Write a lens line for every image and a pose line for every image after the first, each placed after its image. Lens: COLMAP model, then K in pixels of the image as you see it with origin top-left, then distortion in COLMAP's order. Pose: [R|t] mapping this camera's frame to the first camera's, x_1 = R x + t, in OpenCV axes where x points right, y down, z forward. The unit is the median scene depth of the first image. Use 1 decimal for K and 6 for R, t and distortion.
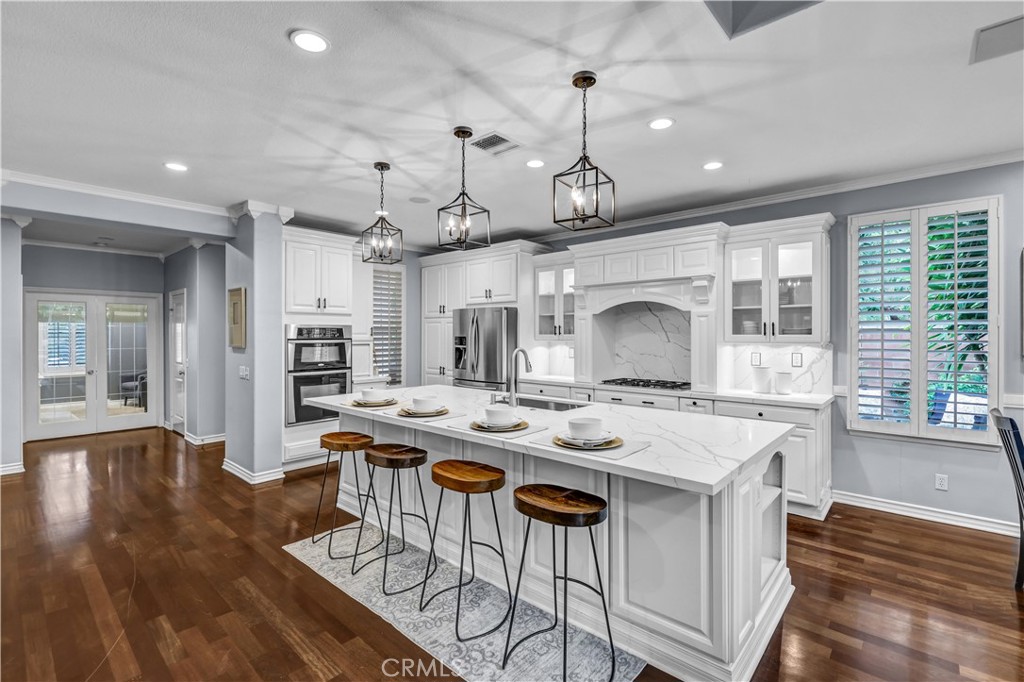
lens RADIAL K [[463.2, 0, 513.8], [0, 463.2, 339.5], [0, 0, 1]] dist [-0.000338, -0.002894]
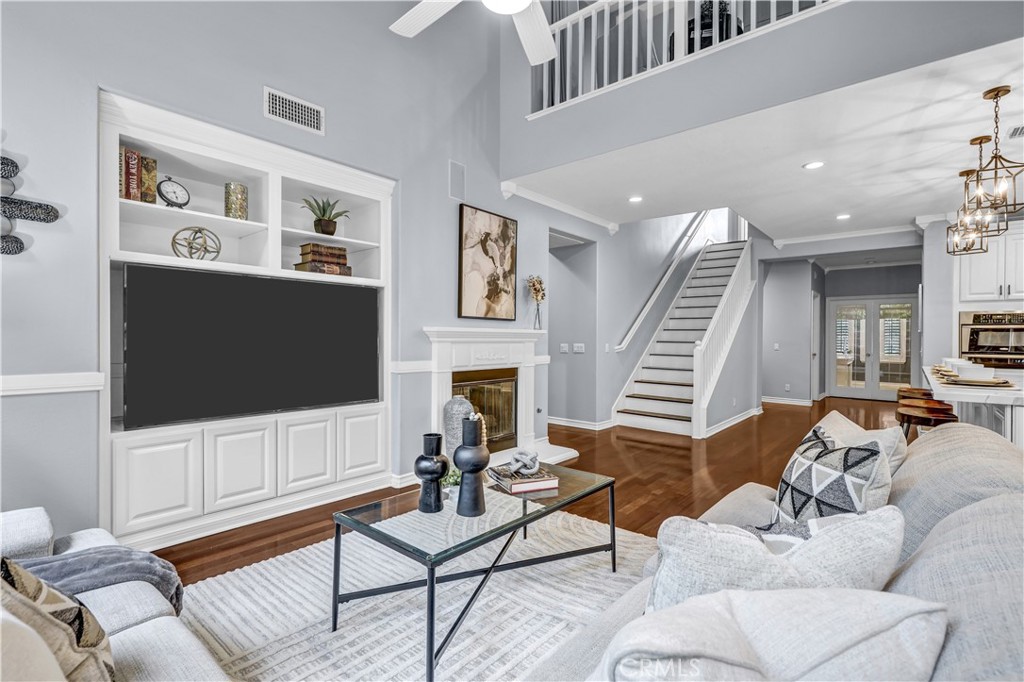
lens RADIAL K [[463.2, 0, 515.3], [0, 463.2, 335.8], [0, 0, 1]] dist [-0.000338, -0.002894]
pose [[0.023378, 0.000003, -0.999727, 0.668223], [-0.019809, 0.999804, -0.000460, 0.052891], [0.999530, 0.019815, 0.023373, -0.142395]]
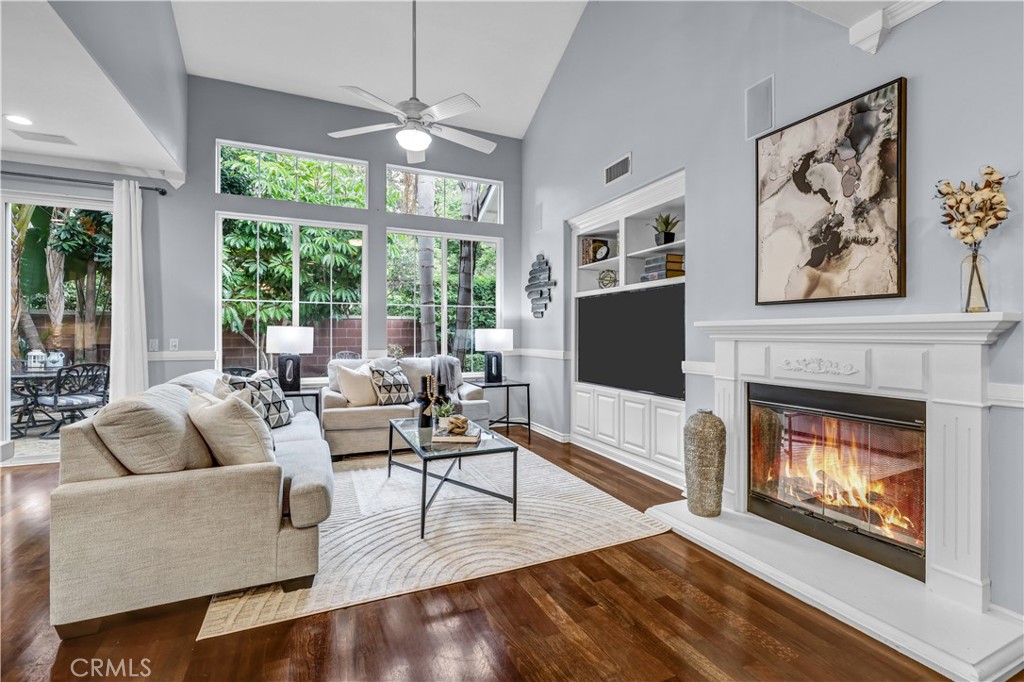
lens RADIAL K [[463.2, 0, 518.9], [0, 463.2, 334.4], [0, 0, 1]] dist [-0.000338, -0.002894]
pose [[-0.914998, -0.000520, 0.403458, -0.193271], [0.003120, 0.999960, 0.008363, 0.052265], [-0.403446, 0.008911, -0.914960, 0.466336]]
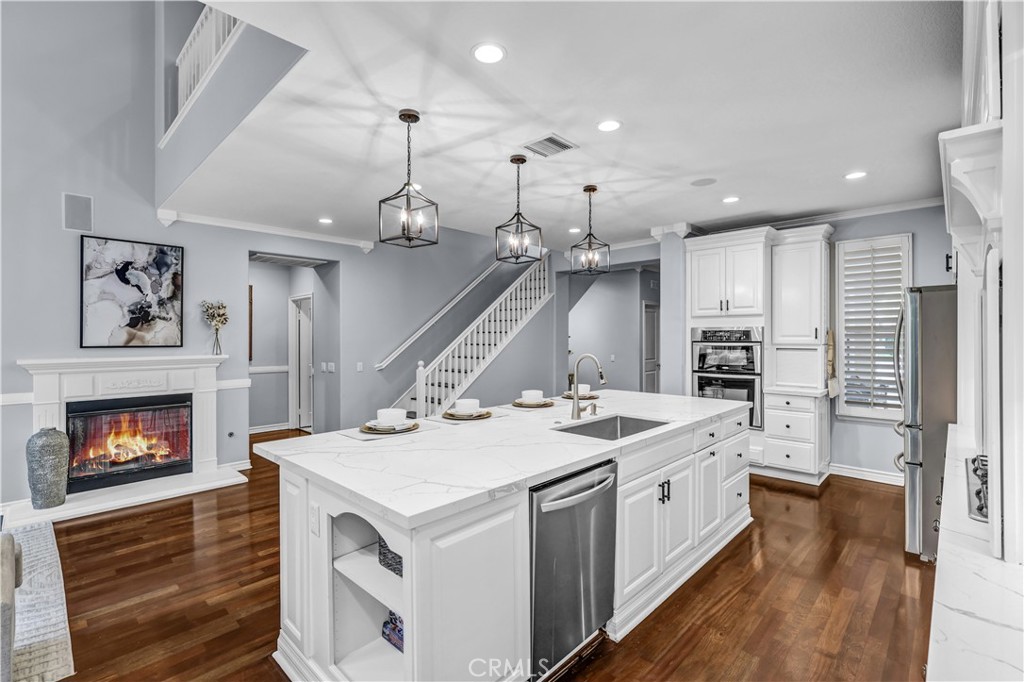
lens RADIAL K [[463.2, 0, 517.7], [0, 463.2, 338.5], [0, 0, 1]] dist [-0.000338, -0.002894]
pose [[-0.028634, 0.001061, -0.999589, 0.646044], [-0.007202, 0.999973, 0.001267, -0.006516], [0.999564, 0.007235, -0.028625, 0.653003]]
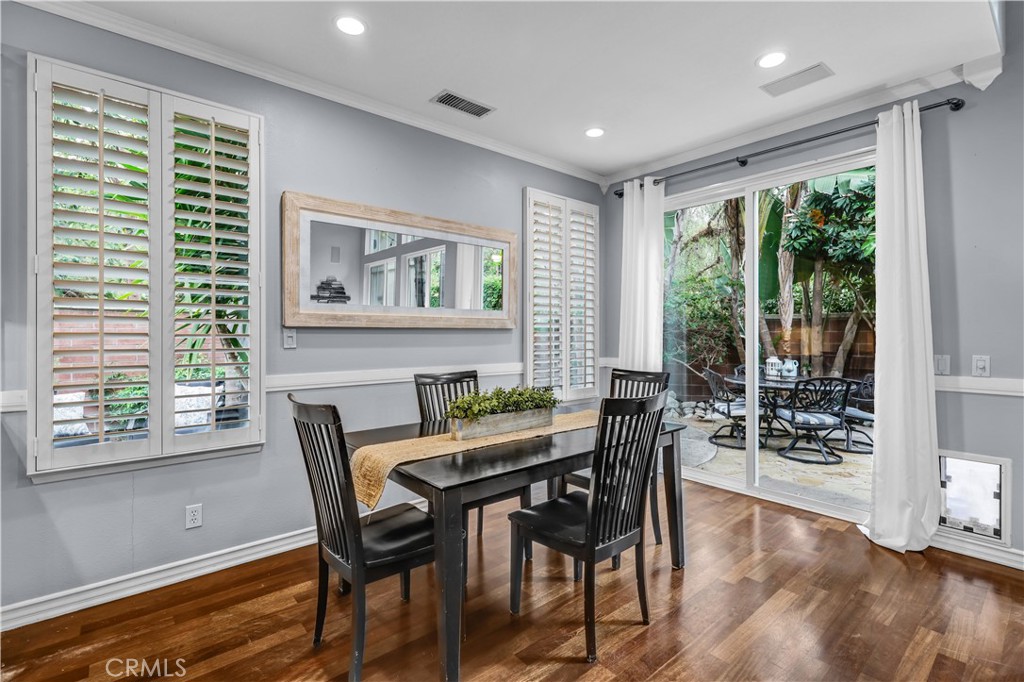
lens RADIAL K [[463.2, 0, 518.1], [0, 463.2, 333.2], [0, 0, 1]] dist [-0.000338, -0.002894]
pose [[0.130483, 0.003210, 0.991445, 0.248372], [0.009279, 0.999947, -0.004458, 0.039184], [-0.991407, 0.009782, 0.130446, 0.343058]]
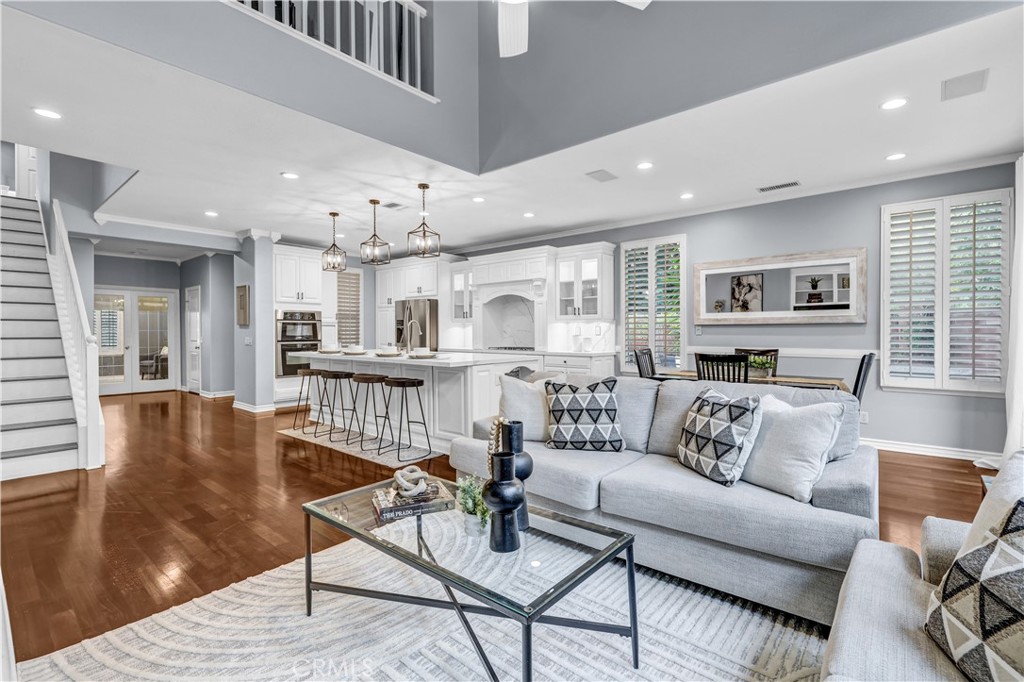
lens RADIAL K [[463.2, 0, 514.3], [0, 463.2, 341.6], [0, 0, 1]] dist [-0.000338, -0.002894]
pose [[0.999581, -0.001533, 0.028887, 0.249617], [0.001228, 0.999944, 0.010549, 0.058558], [-0.028902, -0.010509, 0.999527, -0.552643]]
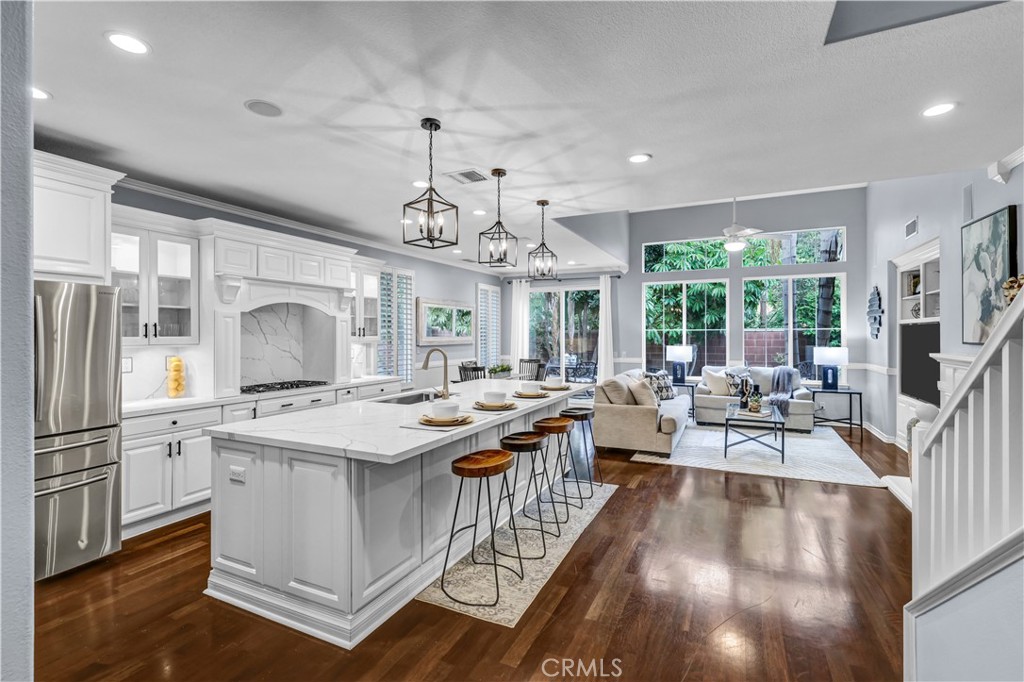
lens RADIAL K [[463.2, 0, 517.4], [0, 463.2, 340.8], [0, 0, 1]] dist [-0.000338, -0.002894]
pose [[-0.285856, -0.010957, 0.958210, -0.832051], [0.010872, 0.999833, 0.014676, -0.009305], [-0.958211, 0.014613, -0.285689, 0.829029]]
